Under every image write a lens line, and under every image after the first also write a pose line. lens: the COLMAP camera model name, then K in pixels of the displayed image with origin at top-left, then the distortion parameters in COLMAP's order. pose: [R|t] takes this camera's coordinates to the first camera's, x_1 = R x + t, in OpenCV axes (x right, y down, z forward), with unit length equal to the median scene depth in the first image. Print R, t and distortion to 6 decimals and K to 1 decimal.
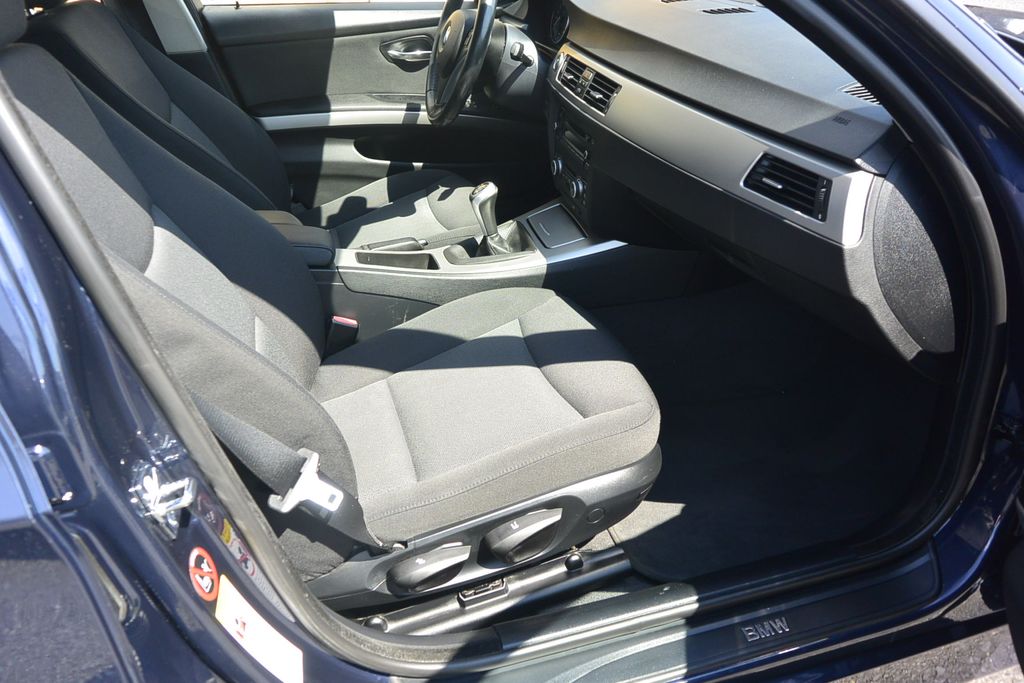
lens RADIAL K [[782.4, 0, 505.7], [0, 782.4, 338.3], [0, 0, 1]] dist [-0.003832, 0.007626]
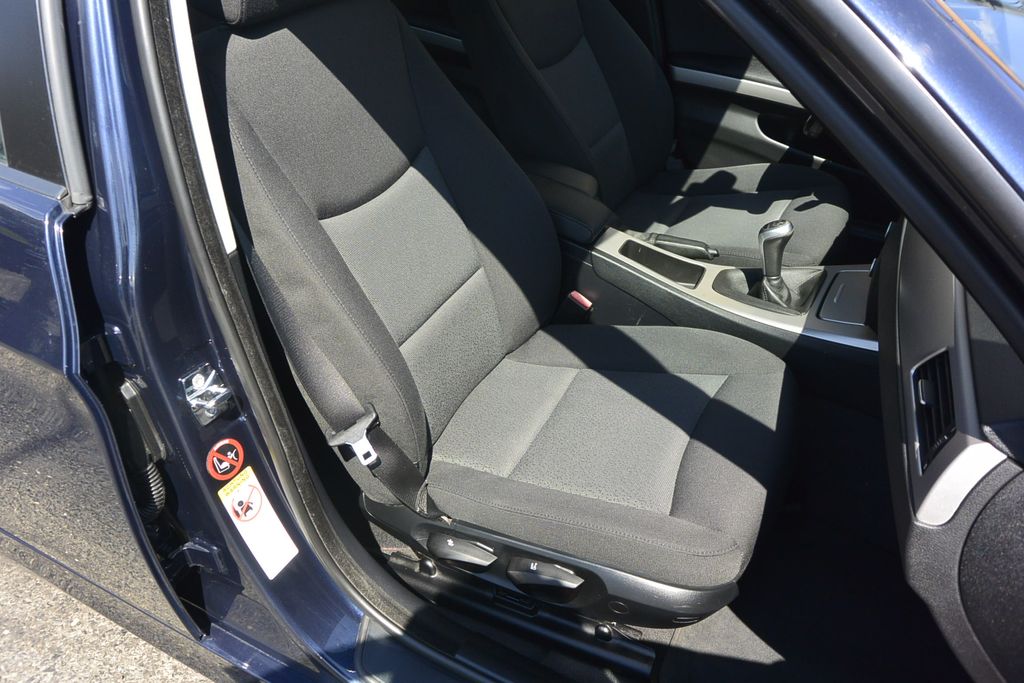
lens RADIAL K [[782.4, 0, 505.7], [0, 782.4, 338.3], [0, 0, 1]] dist [-0.003832, 0.007626]
pose [[0.730225, 0.437524, -0.524732, 0.281108], [-0.366346, 0.899044, 0.239814, -0.185751], [0.576681, 0.017115, 0.816790, 0.107276]]
